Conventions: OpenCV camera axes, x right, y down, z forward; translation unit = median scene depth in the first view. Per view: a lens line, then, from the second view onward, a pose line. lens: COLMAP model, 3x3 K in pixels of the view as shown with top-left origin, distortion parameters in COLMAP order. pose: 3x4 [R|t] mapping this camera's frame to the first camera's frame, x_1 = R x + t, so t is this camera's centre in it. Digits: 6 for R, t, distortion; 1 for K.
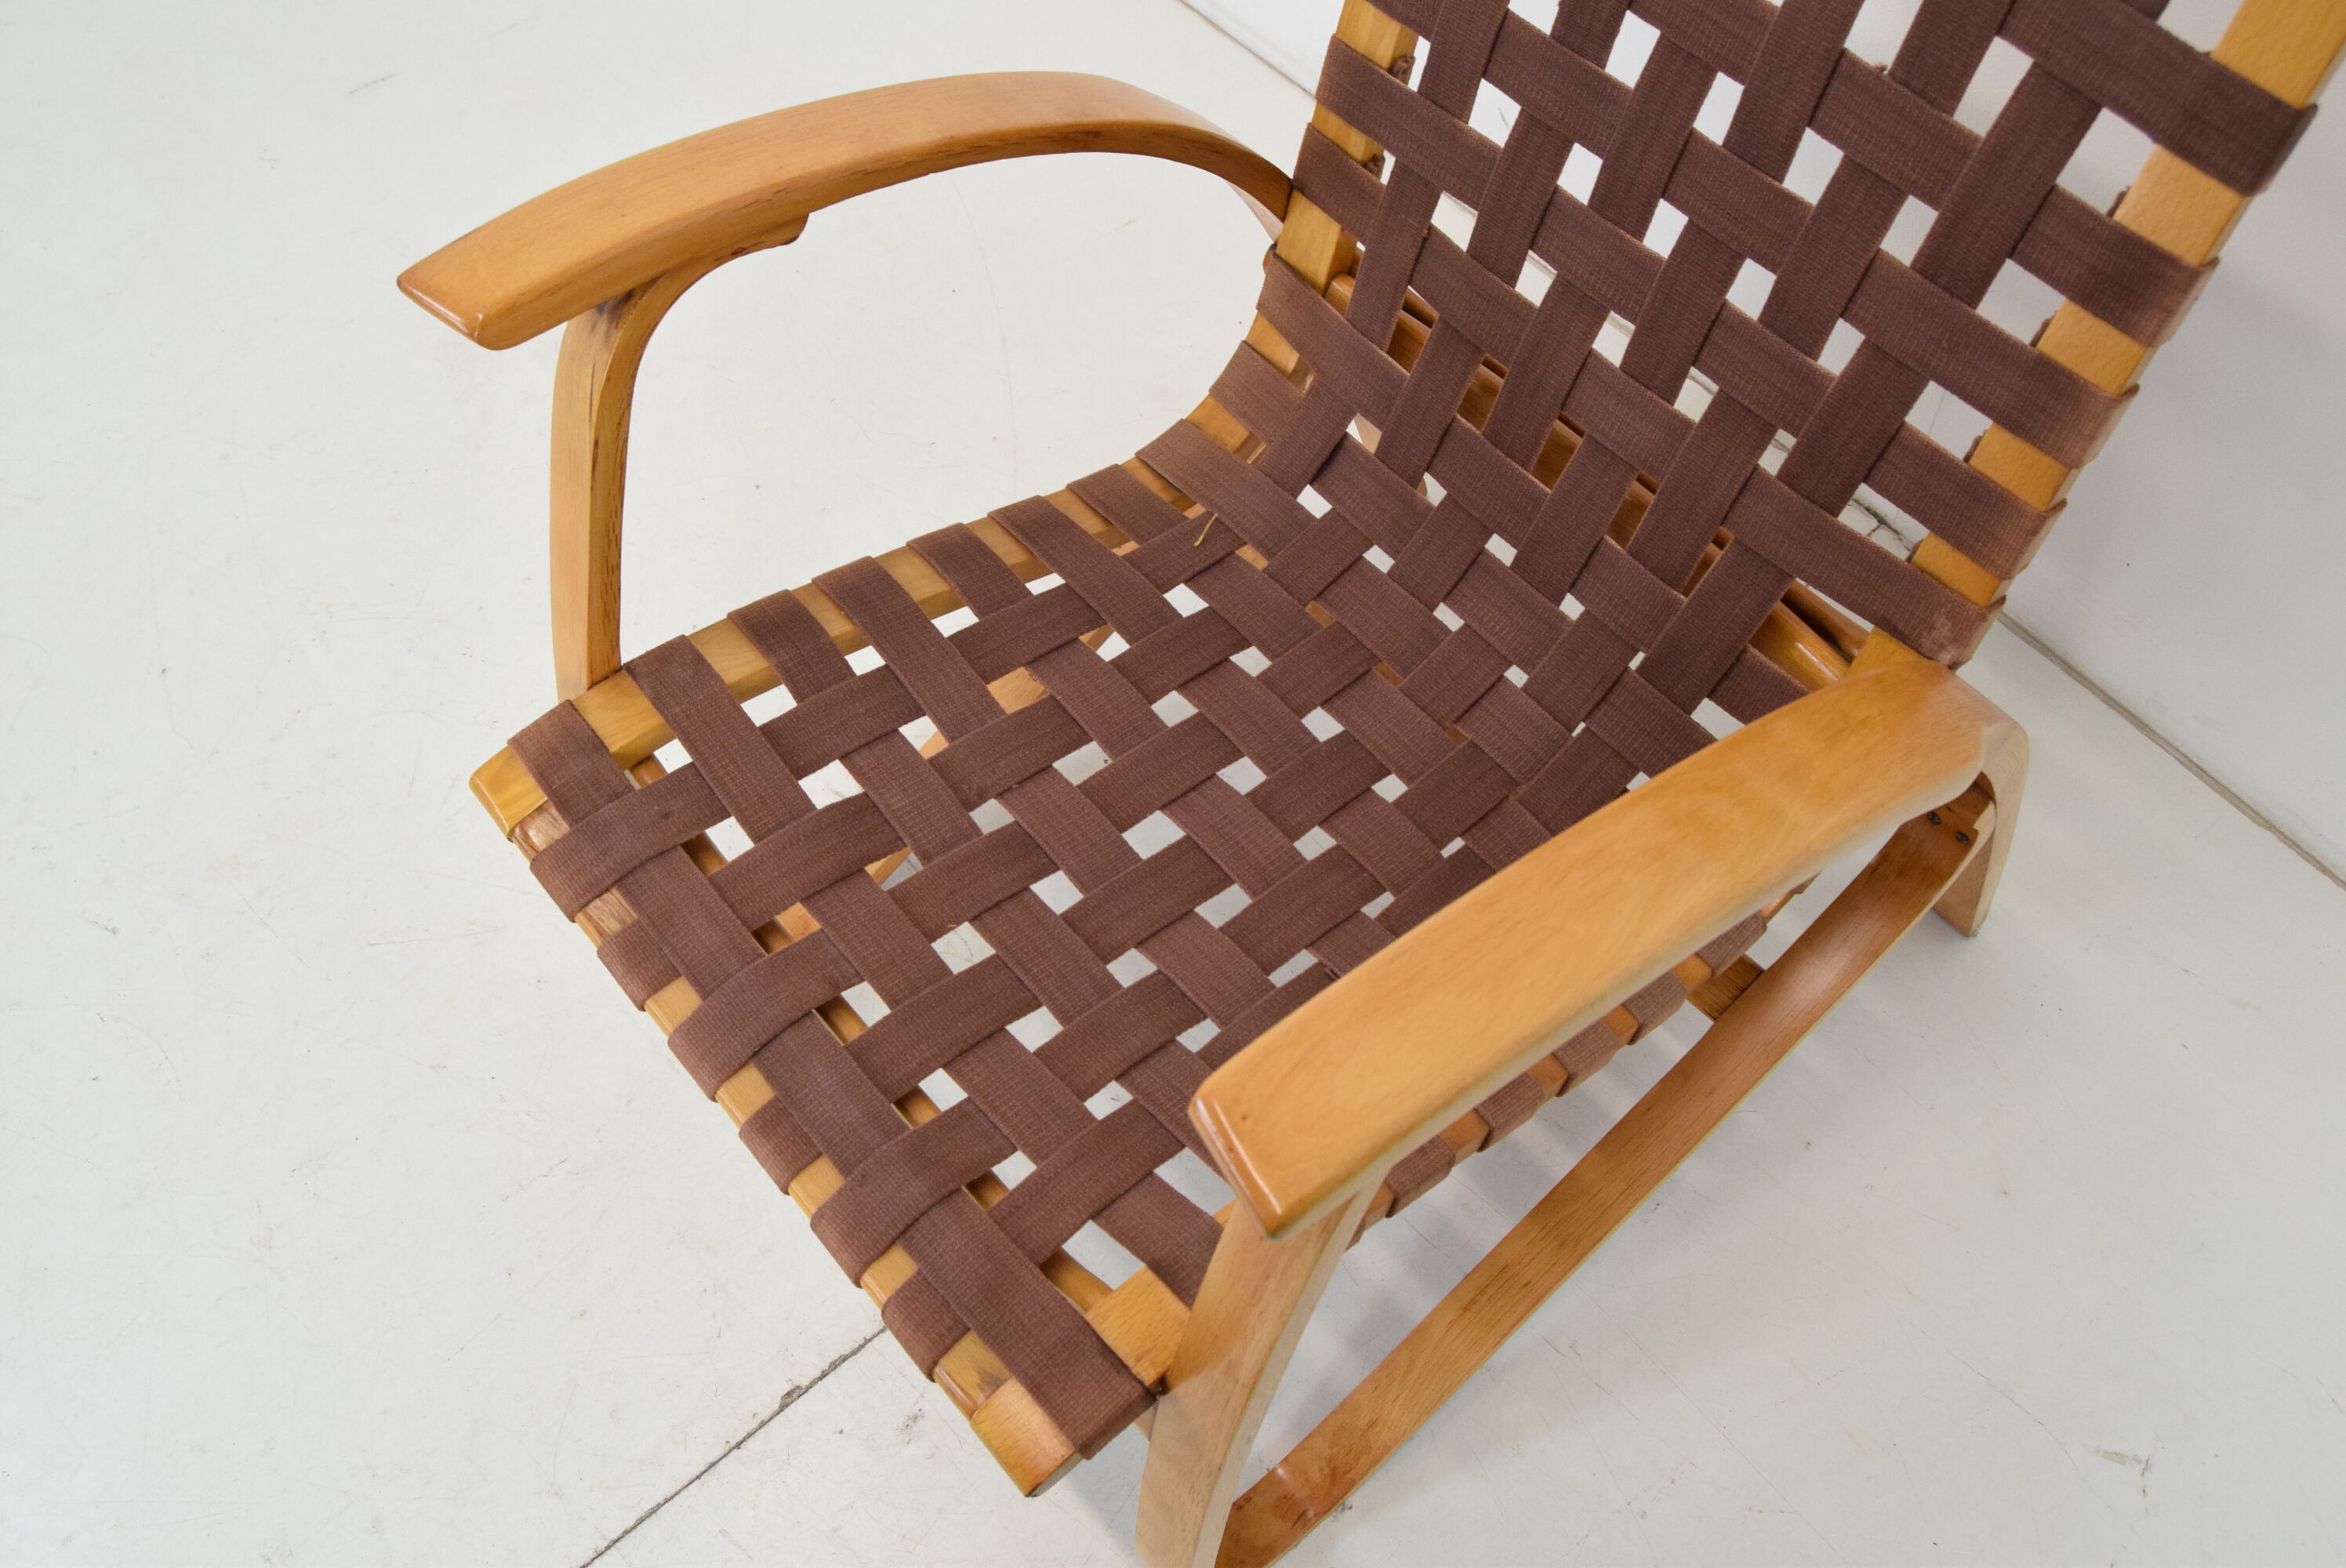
lens RADIAL K [[2033.0, 0, 1165.3], [0, 2033.0, 780.8], [0, 0, 1]] dist [-0.078556, 0.023816]
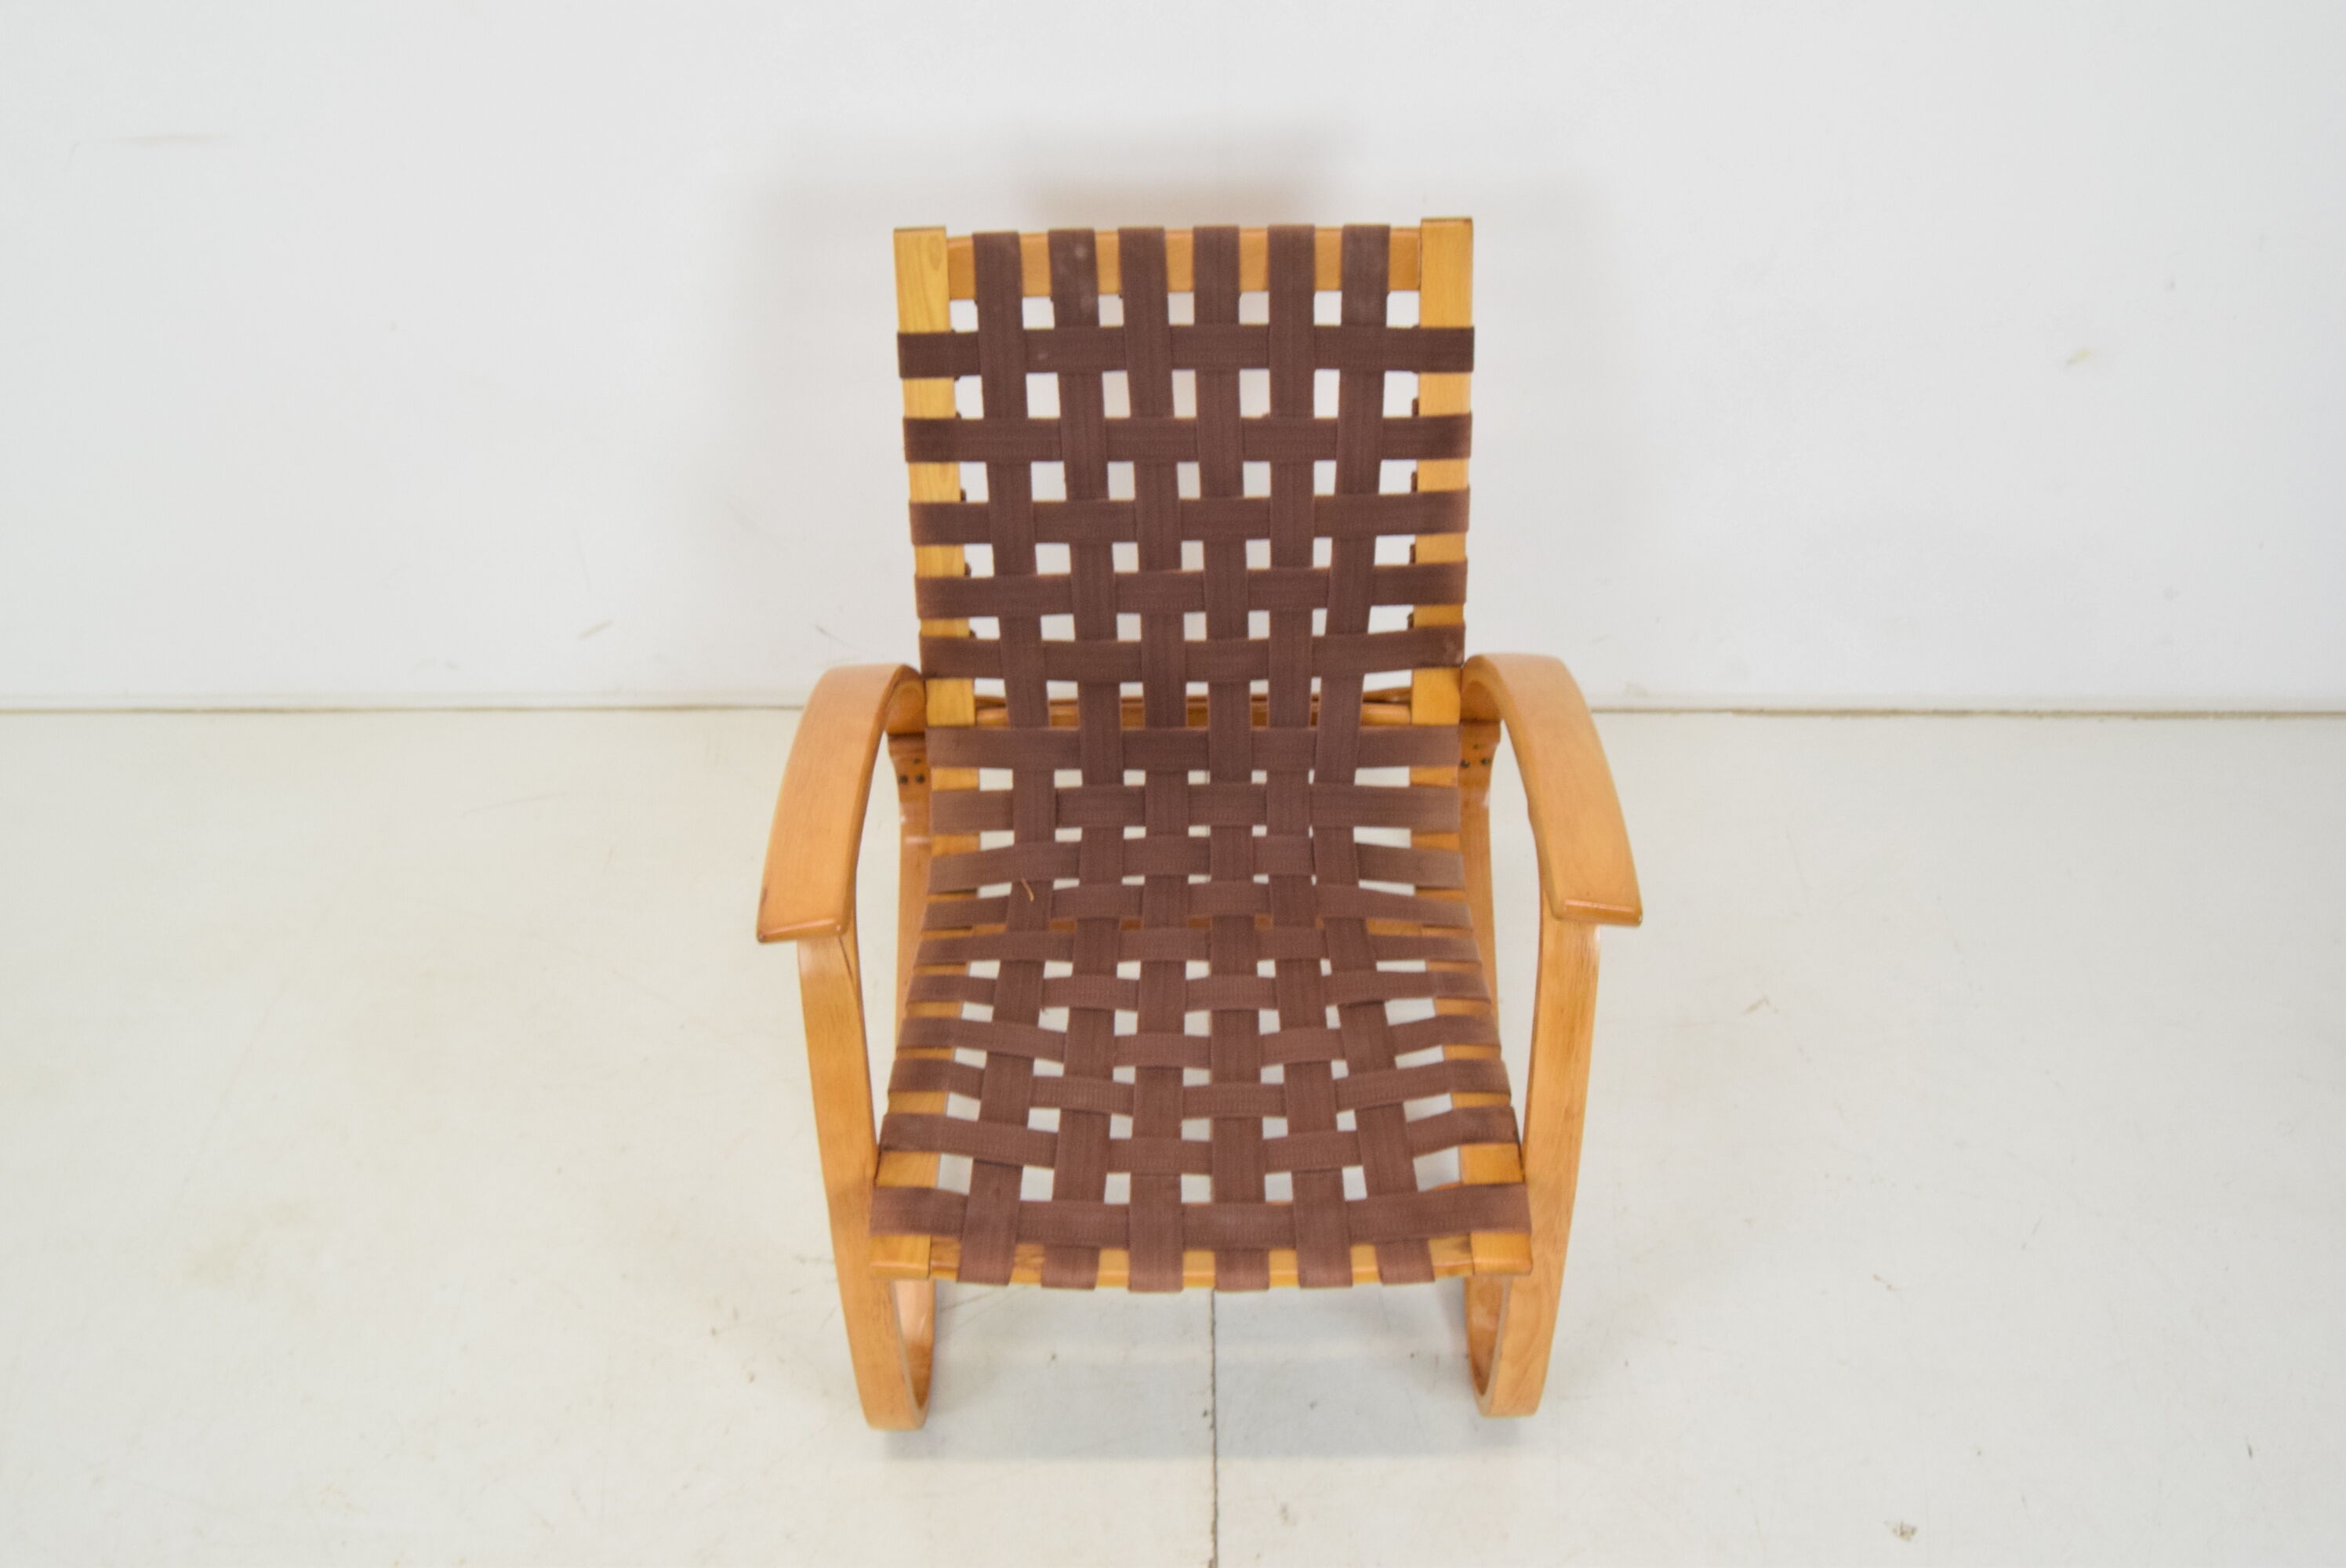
lens RADIAL K [[2152.5, 0, 1164.8], [0, 2152.5, 787.7], [0, 0, 1]] dist [-0.064535, 0.000000]
pose [[0.640243, -0.515757, 0.569284, -0.877452], [0.643262, 0.765045, -0.030330, -0.078439], [-0.419885, 0.385617, 0.821581, -0.405427]]
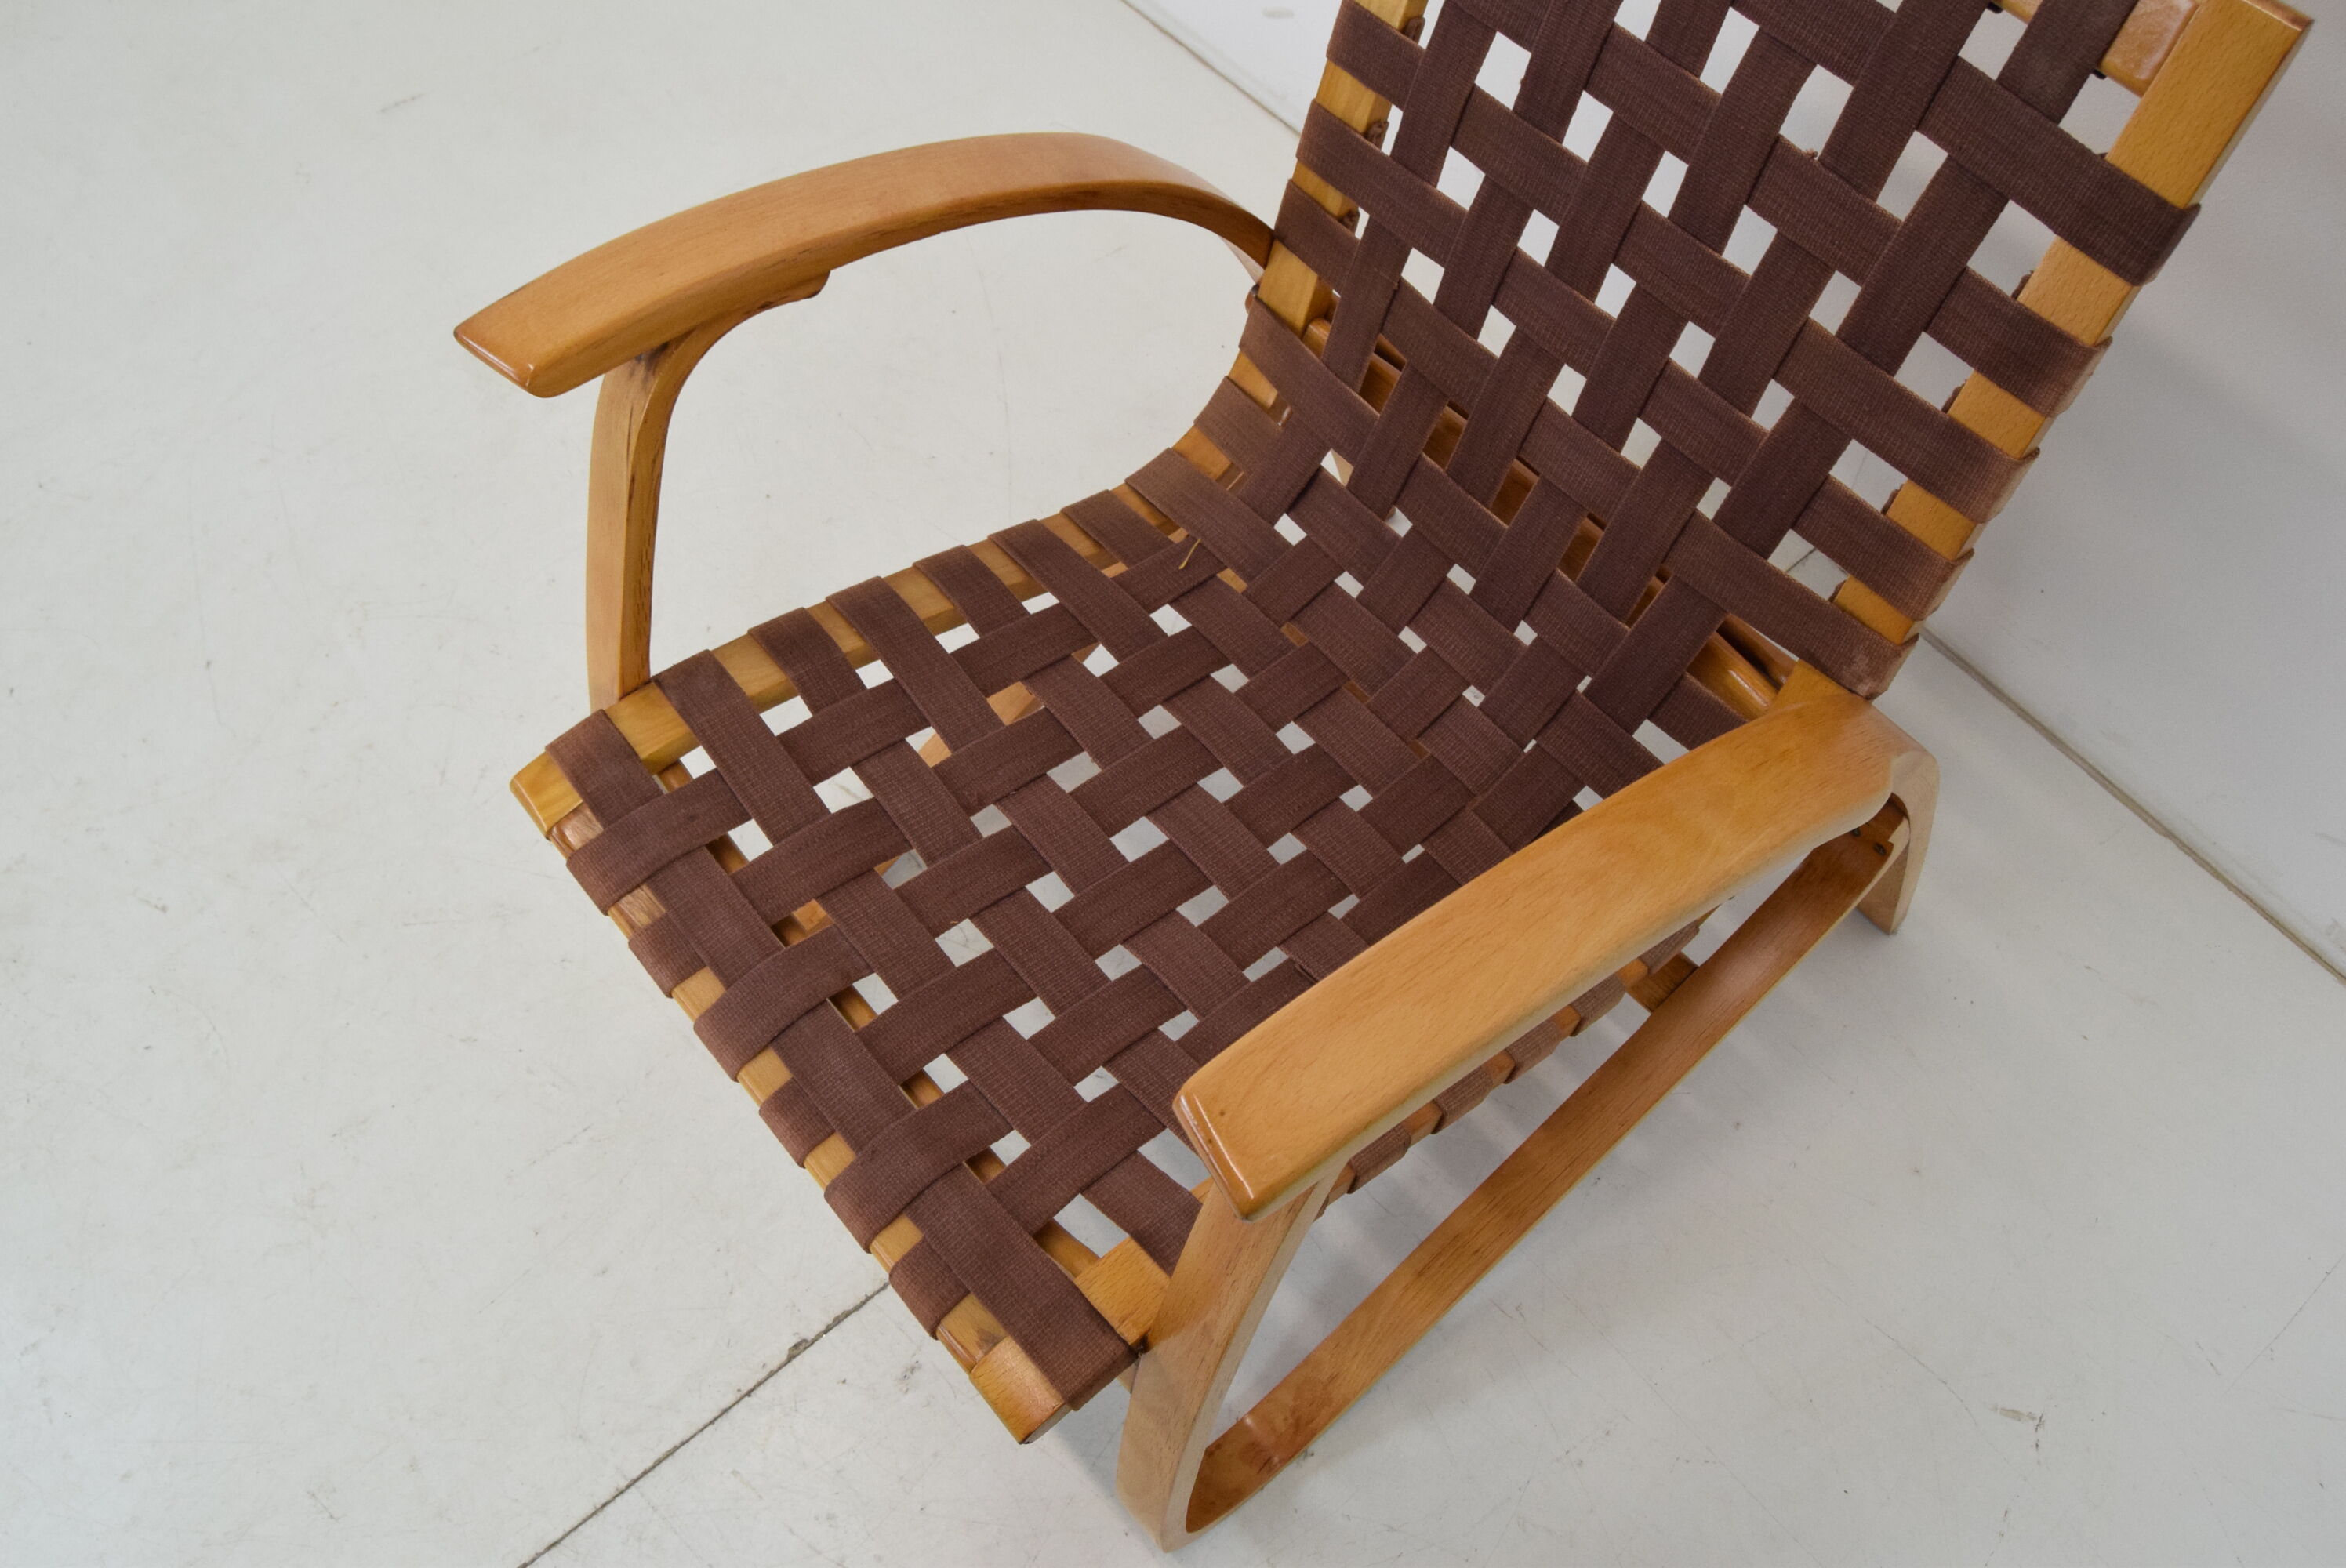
lens RADIAL K [[1971.6, 0, 1166.6], [0, 1971.6, 779.6], [0, 0, 1]] dist [-0.080705, 0.023304]
pose [[0.999860, 0.011035, 0.012580, -0.004826], [-0.011232, 0.999814, 0.015691, -0.022671], [-0.012404, -0.015830, 0.999798, -0.057713]]
